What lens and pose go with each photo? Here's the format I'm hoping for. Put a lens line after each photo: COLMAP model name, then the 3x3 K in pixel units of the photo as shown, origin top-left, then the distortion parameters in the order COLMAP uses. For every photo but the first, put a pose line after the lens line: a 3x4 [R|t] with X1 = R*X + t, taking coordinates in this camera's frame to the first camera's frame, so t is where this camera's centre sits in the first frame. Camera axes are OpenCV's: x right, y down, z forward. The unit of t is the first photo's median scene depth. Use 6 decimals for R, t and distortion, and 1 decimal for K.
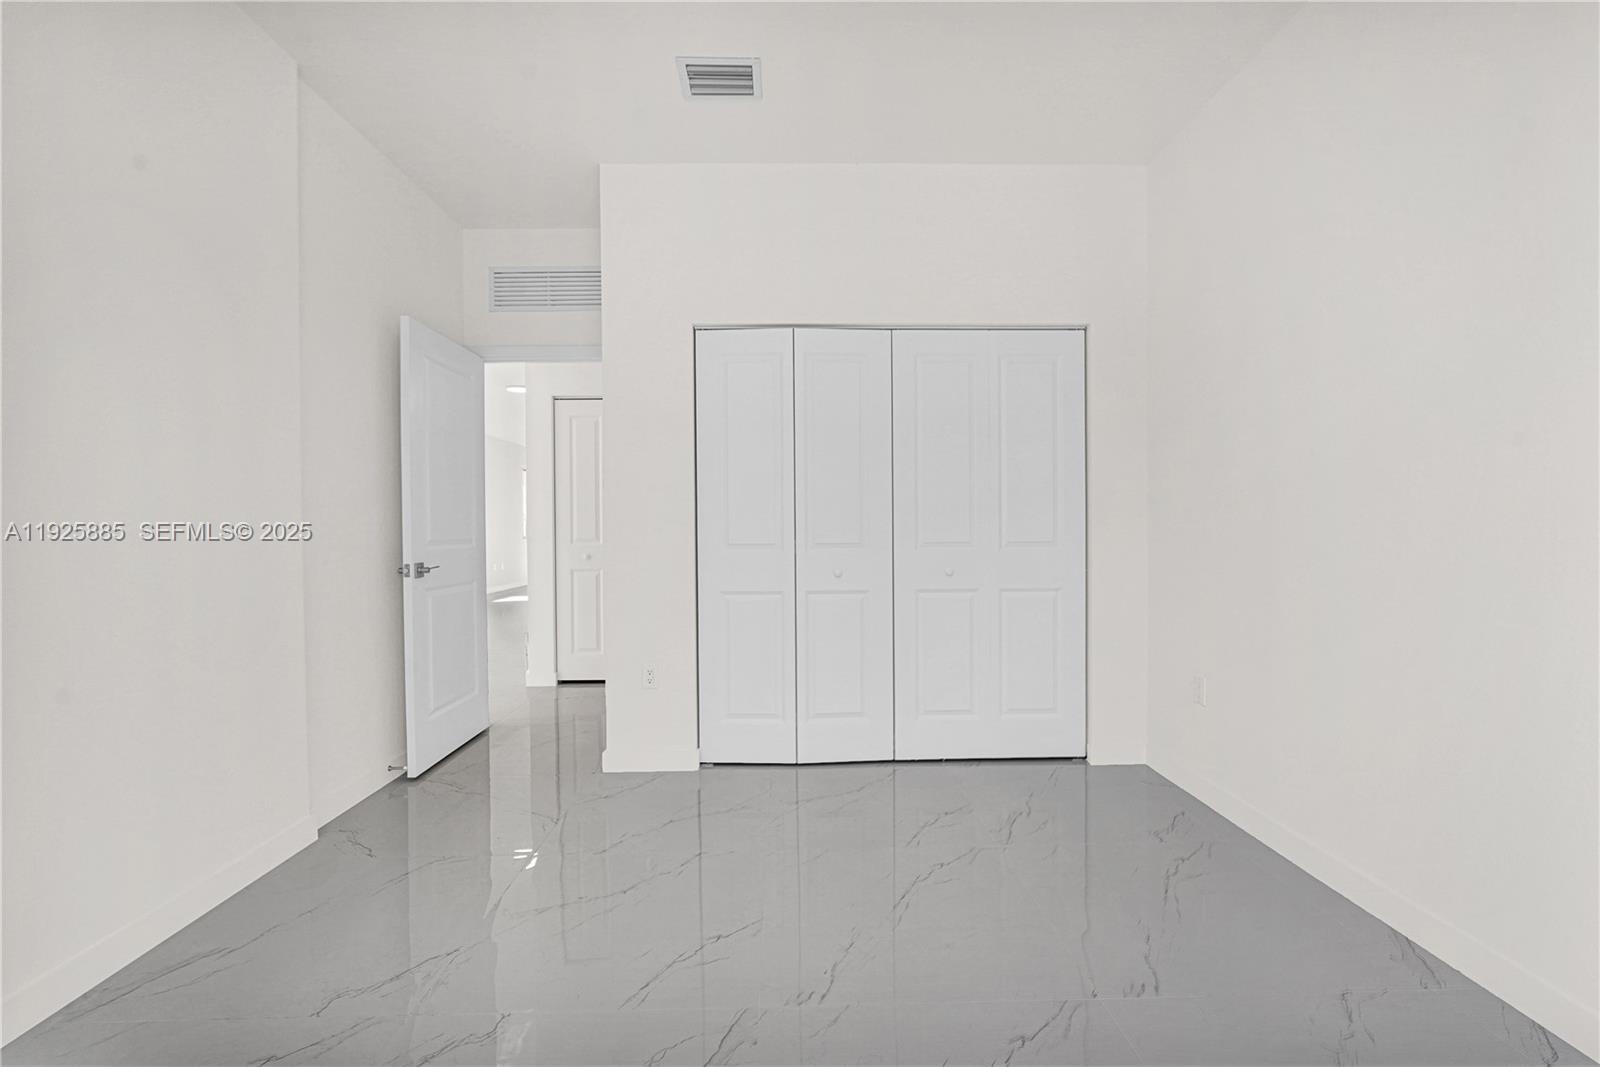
lens RADIAL K [[725.2, 0, 795.3], [0, 725.2, 541.0], [0, 0, 1]] dist [-0.019666, 0.011647]
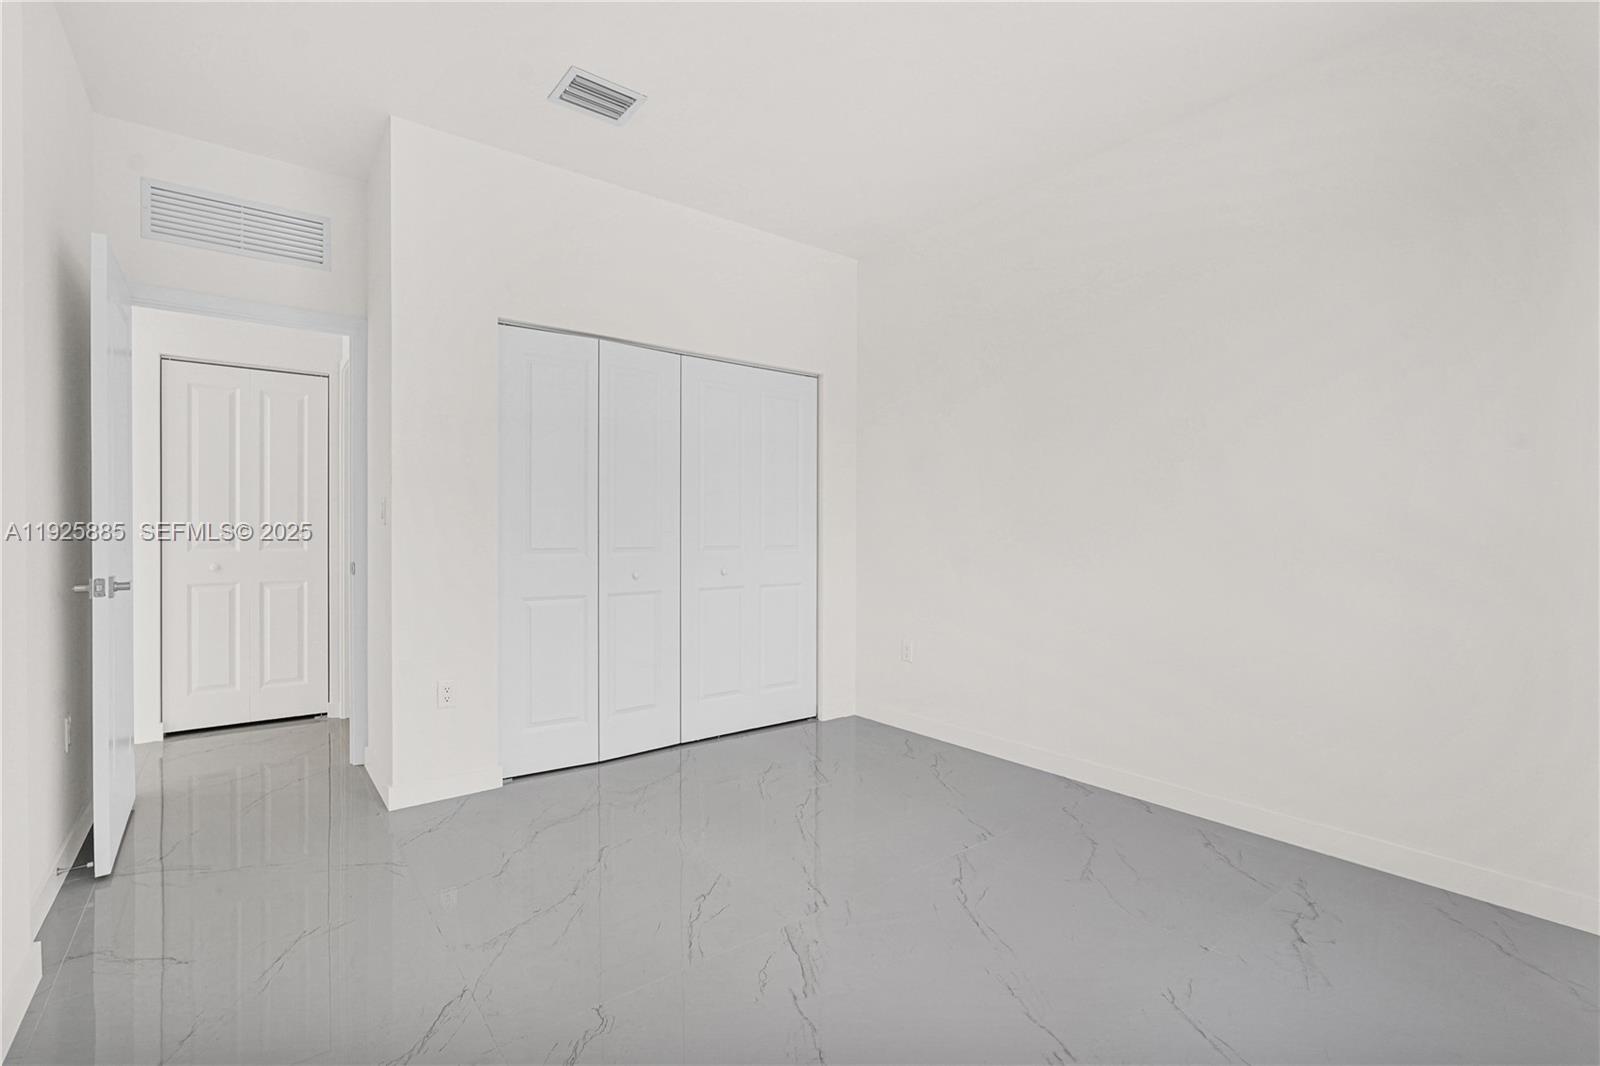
lens RADIAL K [[725.2, 0, 795.3], [0, 725.2, 540.5], [0, 0, 1]] dist [-0.019666, 0.011647]
pose [[0.796683, 0.002306, 0.604393, -0.397423], [0.003868, 0.999953, -0.008914, 0.003483], [-0.604386, 0.009439, 0.796636, 0.010048]]
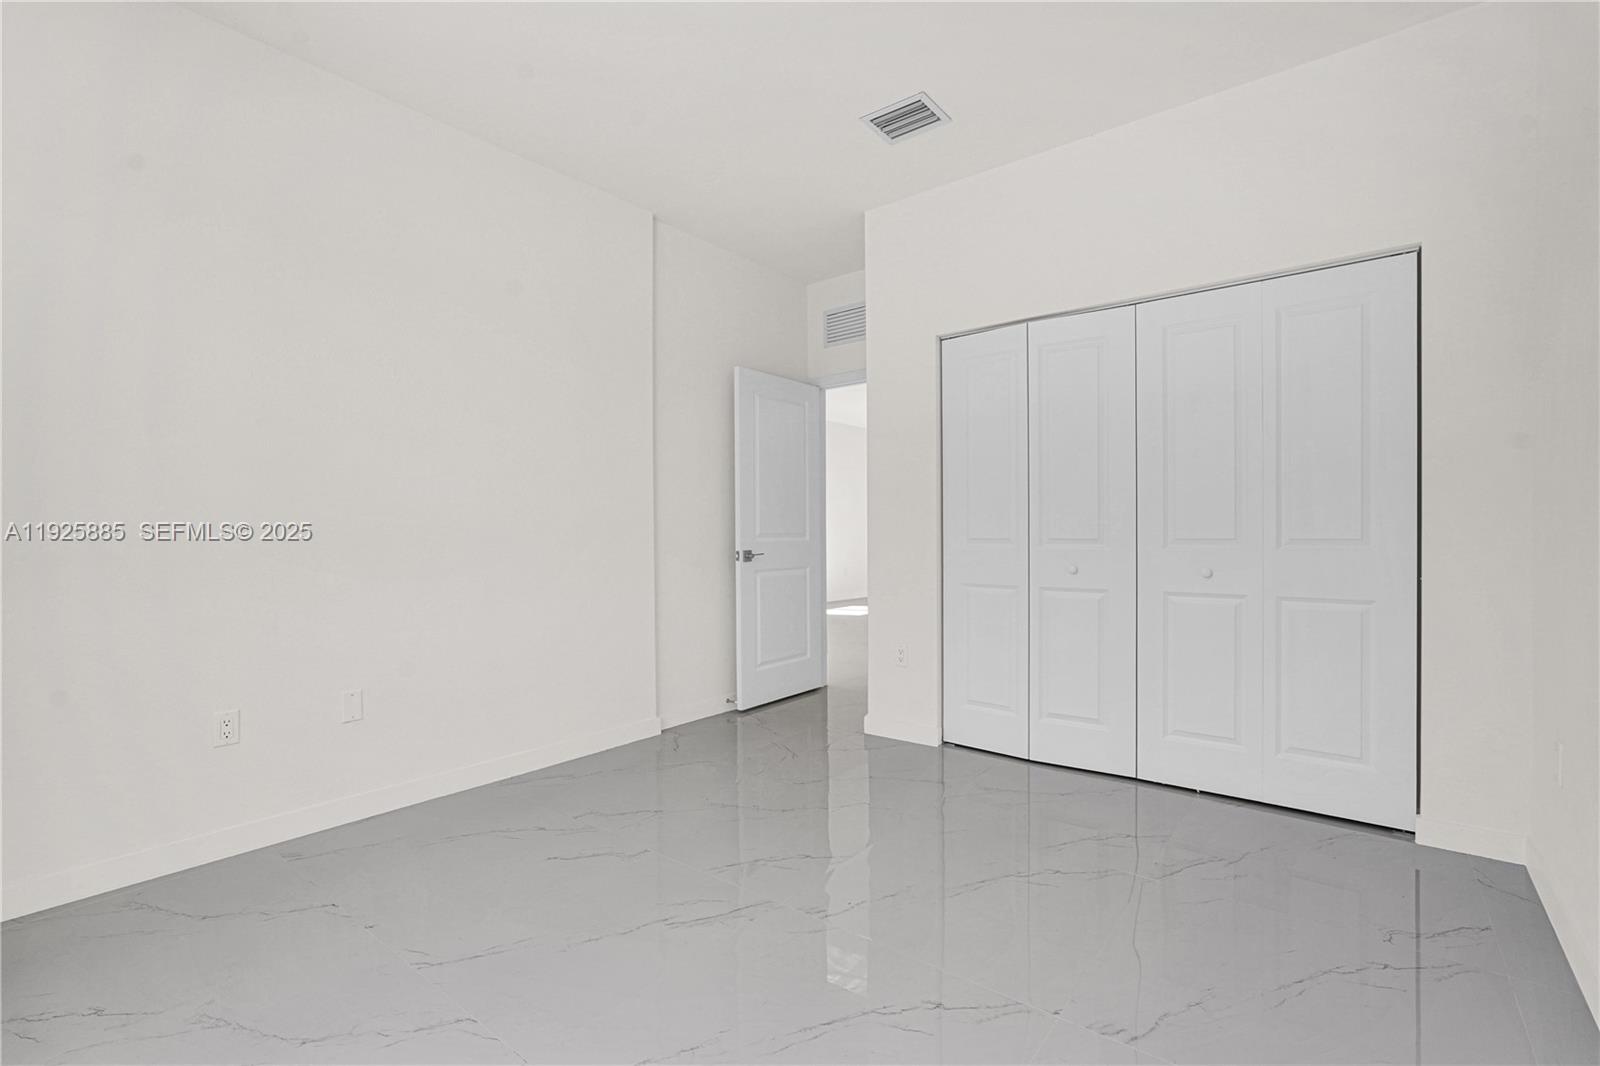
lens RADIAL K [[721.0, 0, 796.5], [0, 721.0, 536.2], [0, 0, 1]] dist [-0.003588, -0.000396]
pose [[0.768115, 0.006801, -0.640275, 0.387699], [-0.006200, 0.999976, 0.003184, -0.001155], [0.640281, 0.001524, 0.768139, 0.034266]]
